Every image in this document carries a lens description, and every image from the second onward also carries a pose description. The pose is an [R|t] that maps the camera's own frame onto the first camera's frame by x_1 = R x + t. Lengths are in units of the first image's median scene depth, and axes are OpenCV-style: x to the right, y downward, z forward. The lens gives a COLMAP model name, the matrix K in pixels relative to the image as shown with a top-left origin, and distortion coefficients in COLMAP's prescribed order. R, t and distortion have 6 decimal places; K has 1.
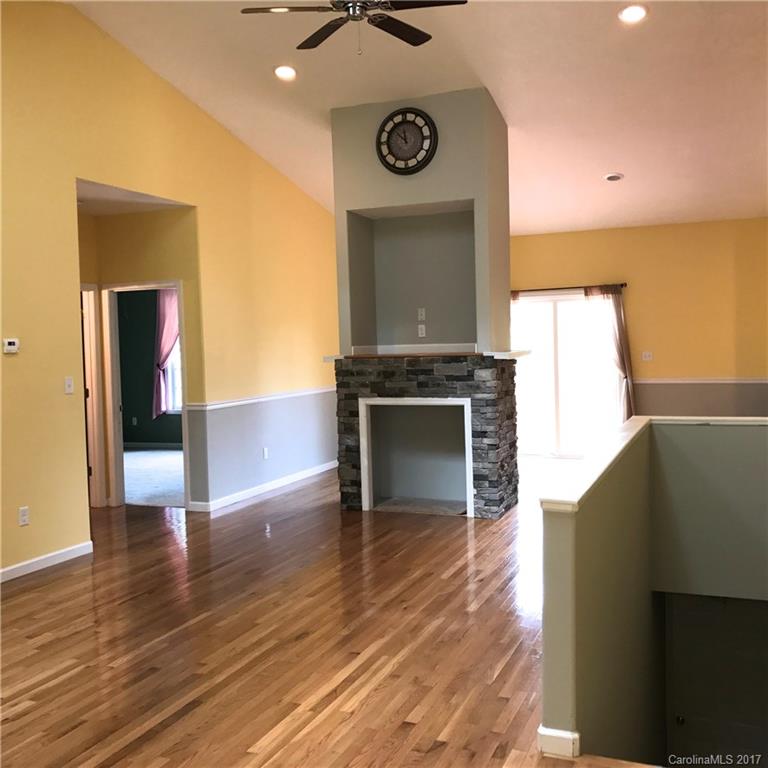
lens RADIAL K [[837.4, 0, 383.6], [0, 837.4, 371.5], [0, 0, 1]] dist [0.140638, -0.453082]
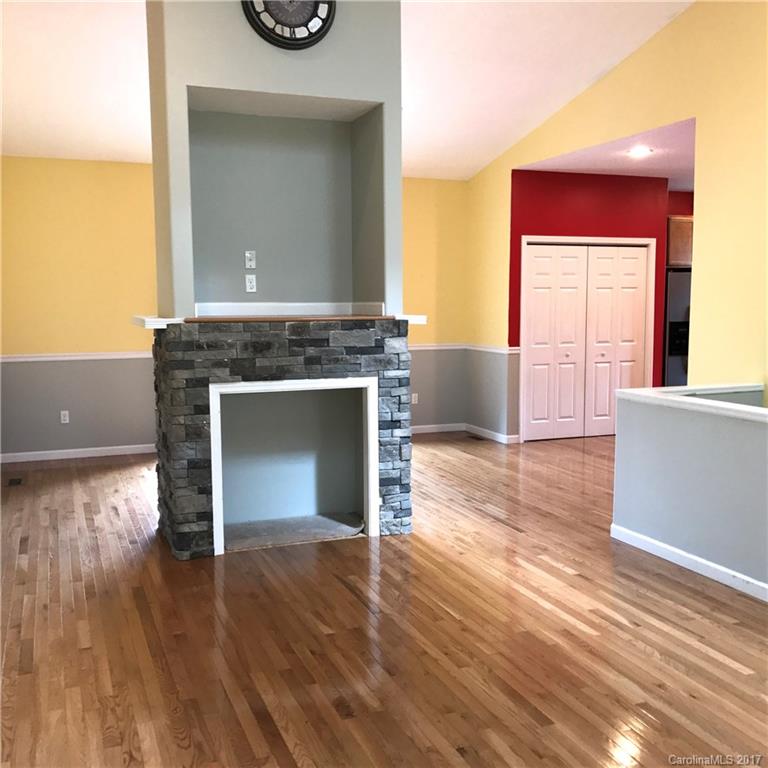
lens RADIAL K [[837.4, 0, 383.6], [0, 837.4, 371.5], [0, 0, 1]] dist [0.140638, -0.453082]
pose [[0.716317, -0.038807, 0.696695, -0.402236], [0.010847, 0.998951, 0.044491, -0.005839], [-0.697691, -0.024313, 0.715986, 0.462155]]
